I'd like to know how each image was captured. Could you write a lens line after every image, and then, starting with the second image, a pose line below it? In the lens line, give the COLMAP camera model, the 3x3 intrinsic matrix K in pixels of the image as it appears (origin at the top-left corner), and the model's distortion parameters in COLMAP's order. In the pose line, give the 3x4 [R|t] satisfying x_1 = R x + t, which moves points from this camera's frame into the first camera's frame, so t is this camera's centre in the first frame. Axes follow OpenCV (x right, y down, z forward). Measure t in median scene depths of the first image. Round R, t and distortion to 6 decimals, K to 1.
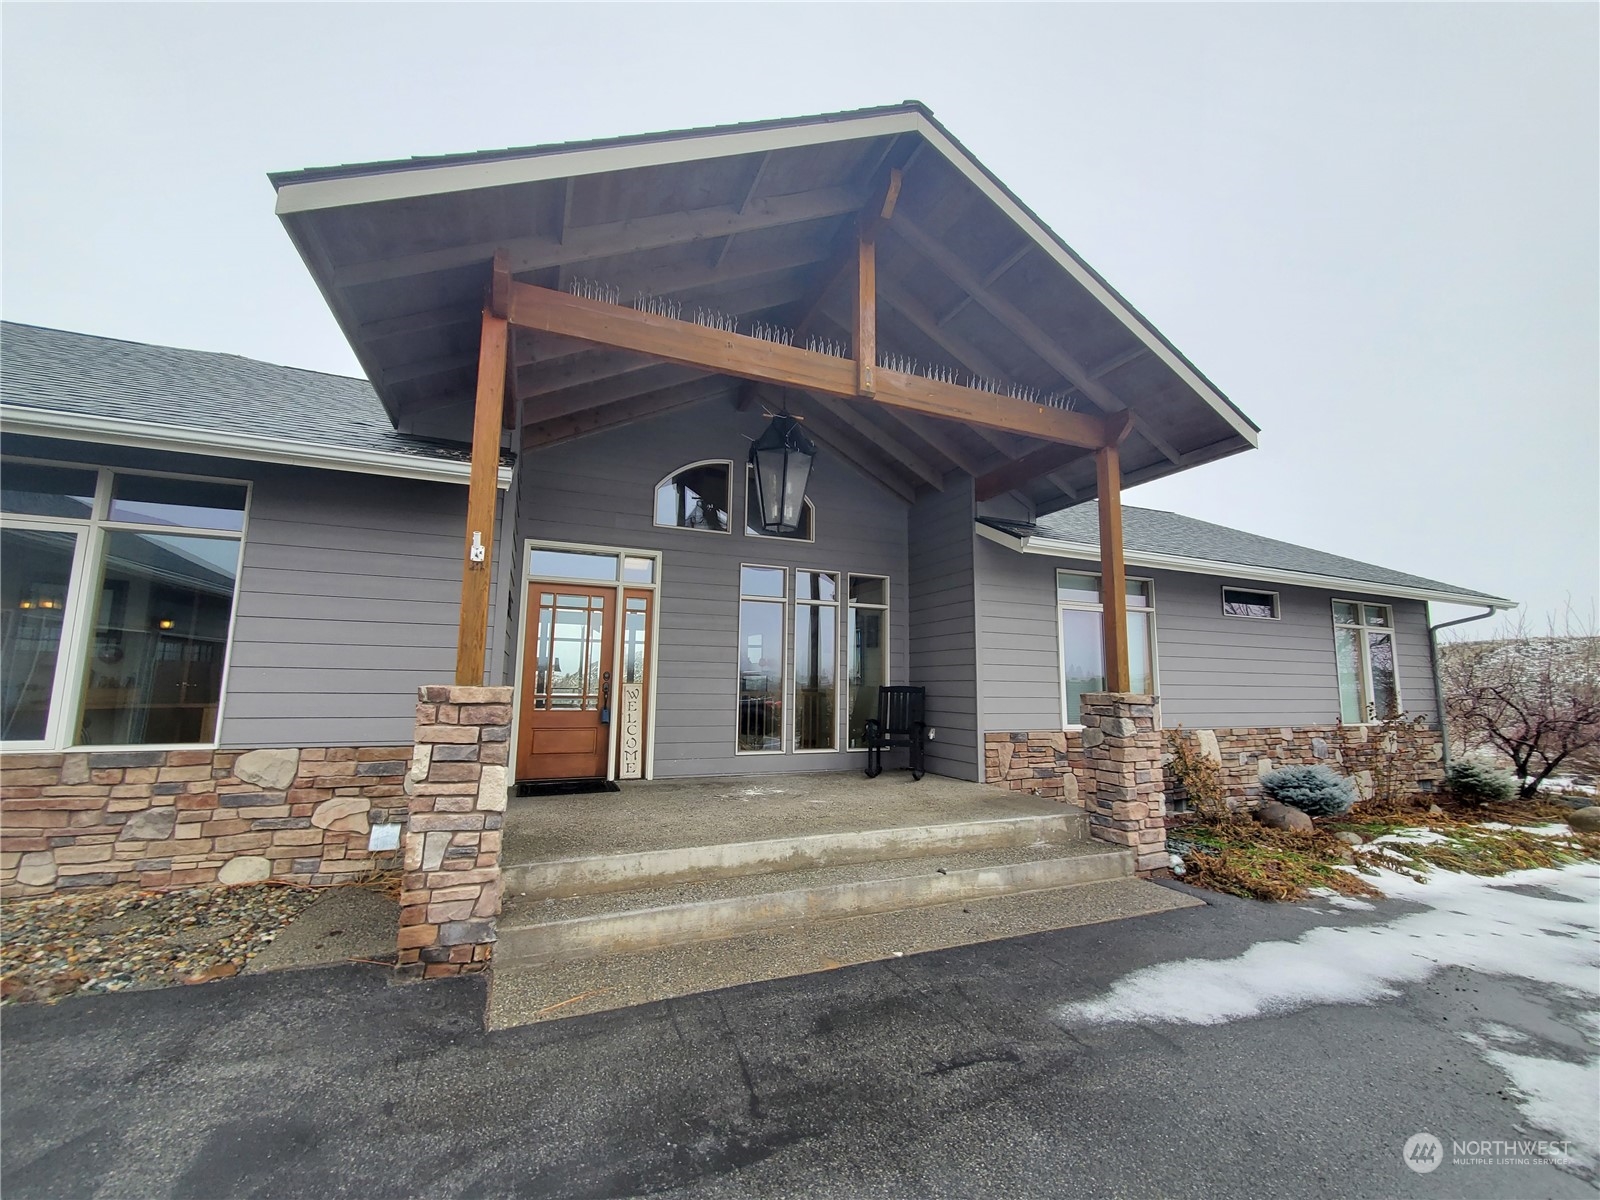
lens RADIAL K [[633.1, 0, 804.8], [0, 633.1, 607.7], [0, 0, 1]] dist [0.001817, 0.000234]
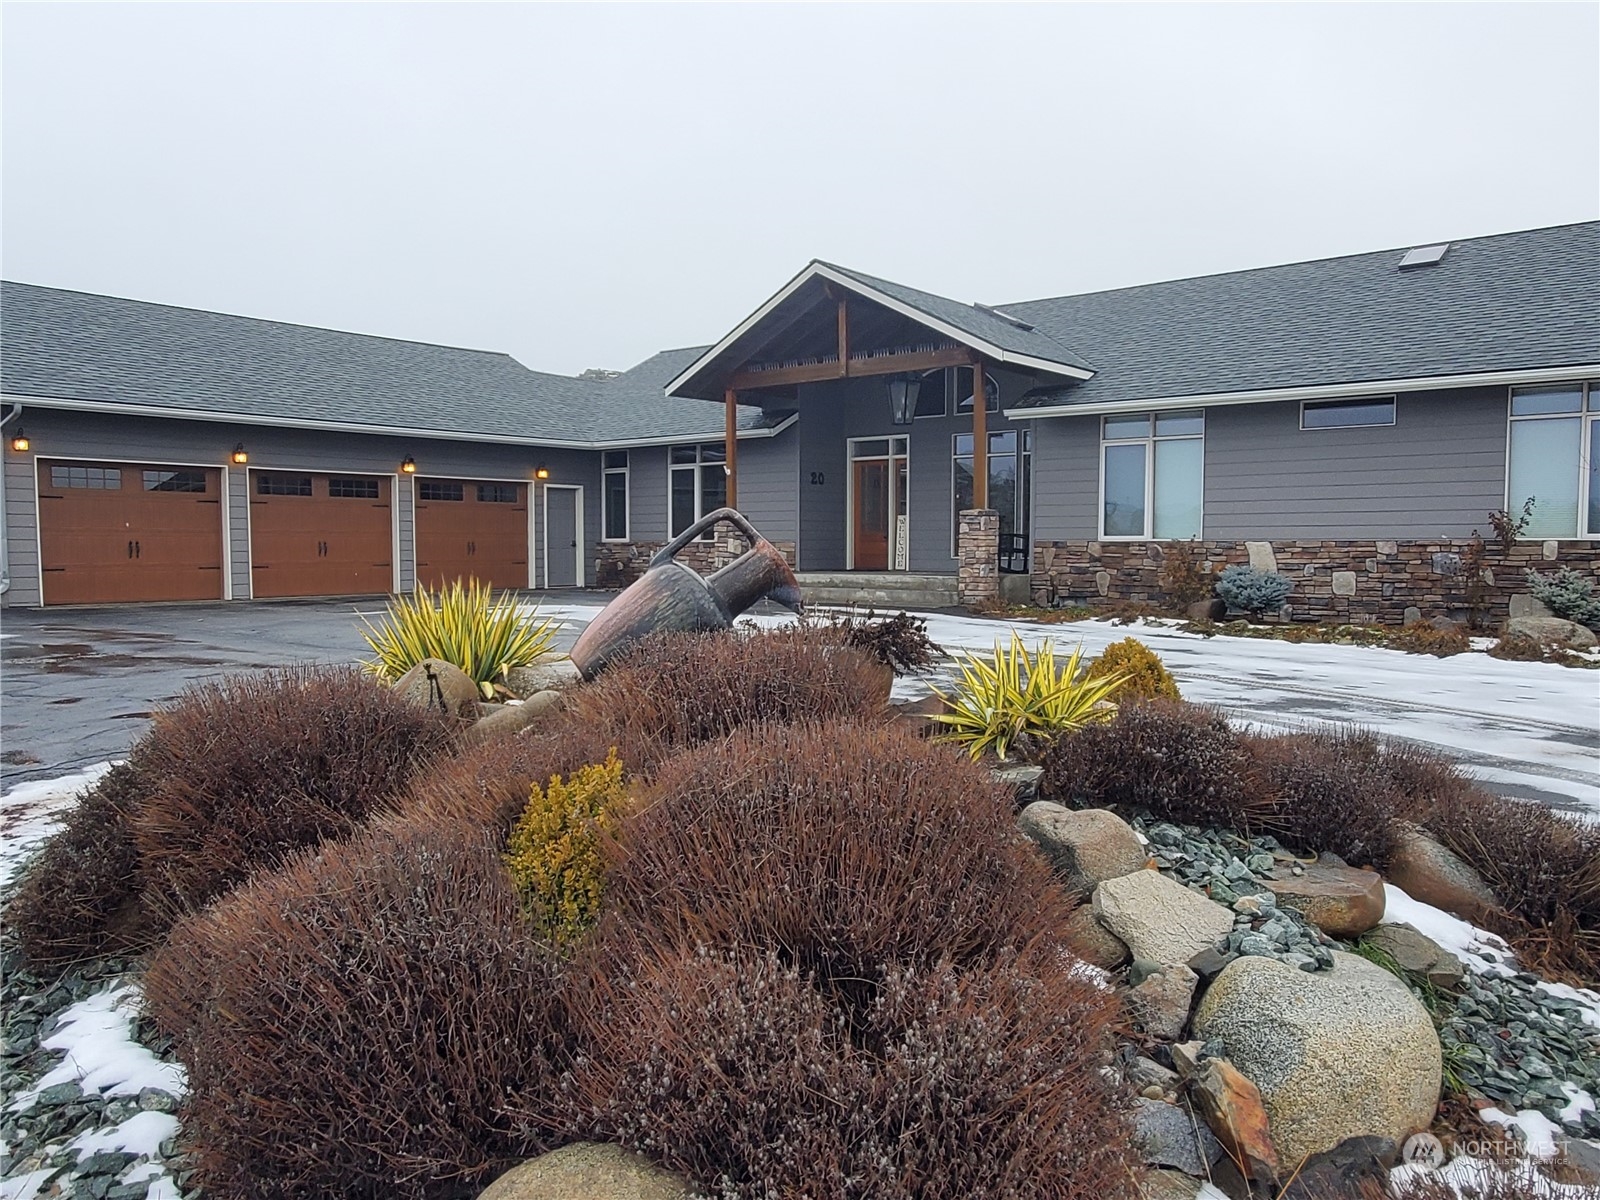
lens RADIAL K [[1198.5, 0, 817.0], [0, 1198.5, 628.5], [0, 0, 1]] dist [0.003400, 0.031285]
pose [[0.492141, 0.048432, -0.869167, 3.507990], [0.114340, 0.986205, 0.119695, 0.011002], [0.862974, -0.158287, 0.479814, -1.135661]]
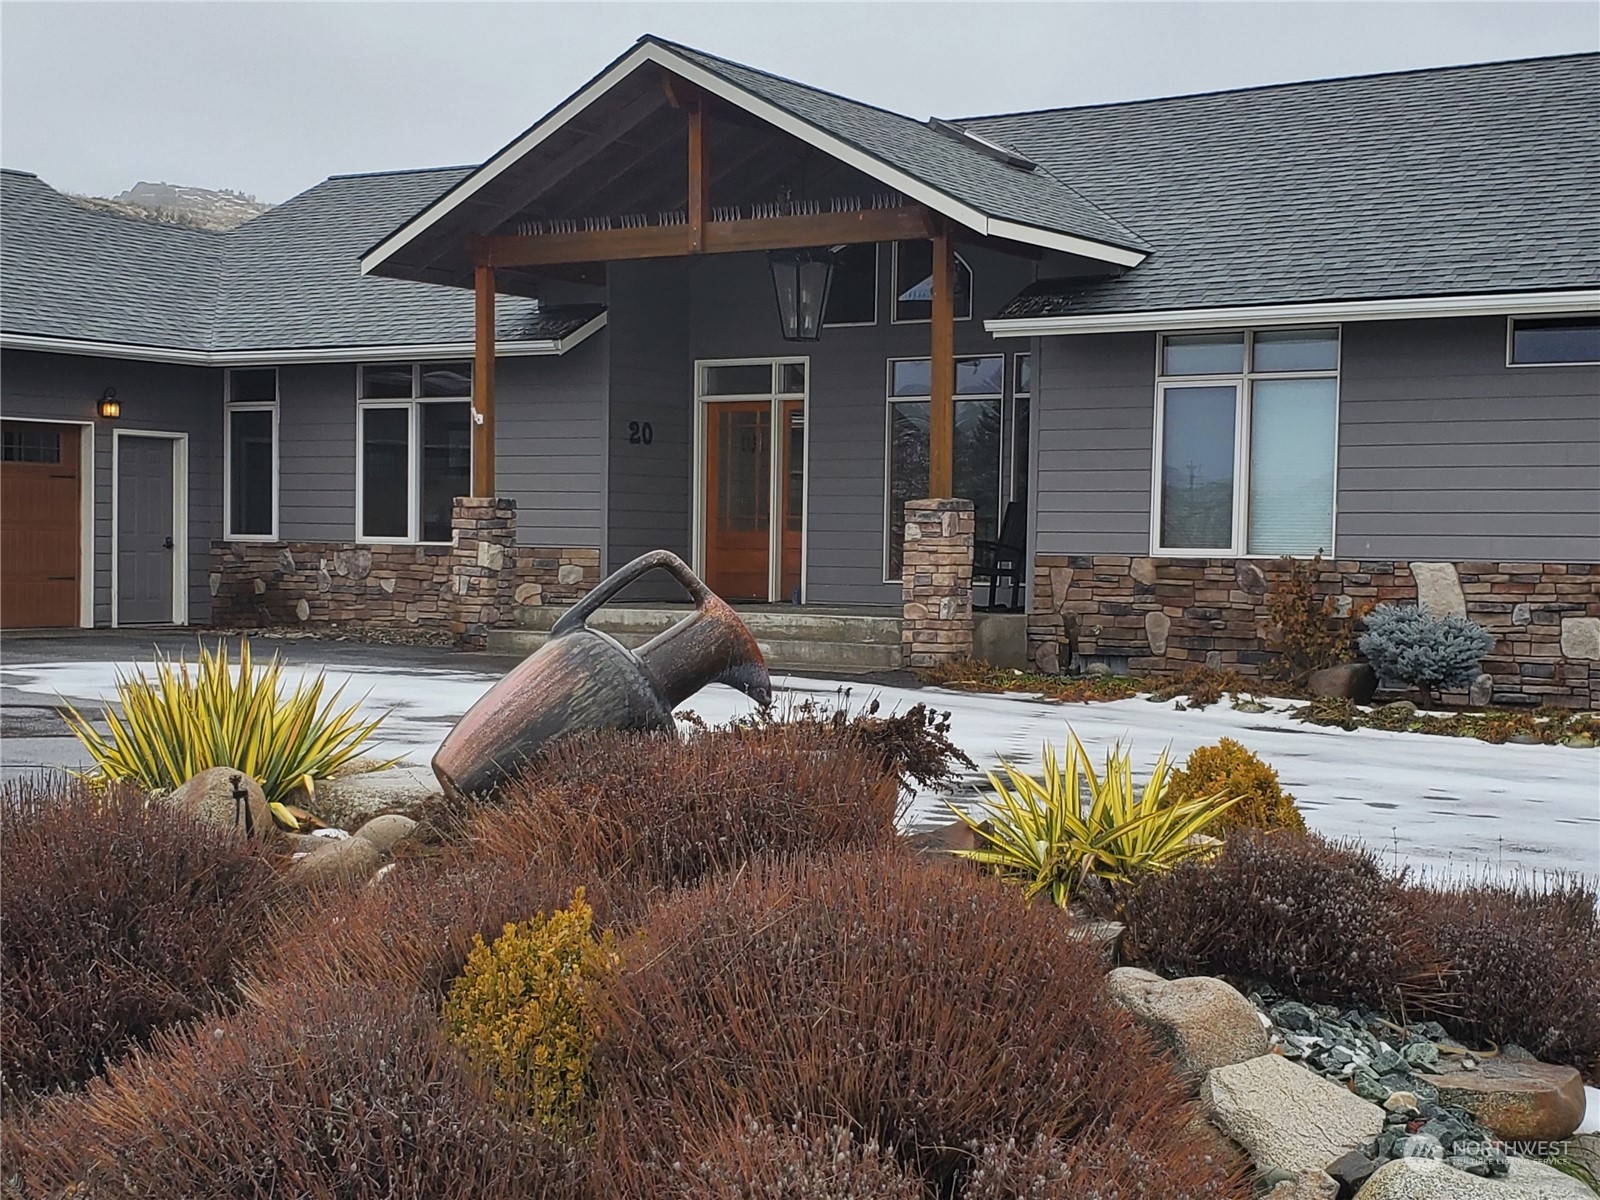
lens RADIAL K [[2326.9, 0, 797.0], [0, 2326.9, 651.2], [0, 0, 1]] dist [0.143692, 0.000000]
pose [[0.565220, 0.034240, -0.824229, 3.694426], [0.095094, 0.989773, 0.106329, -0.040490], [0.819441, -0.138478, 0.556184, -1.338851]]
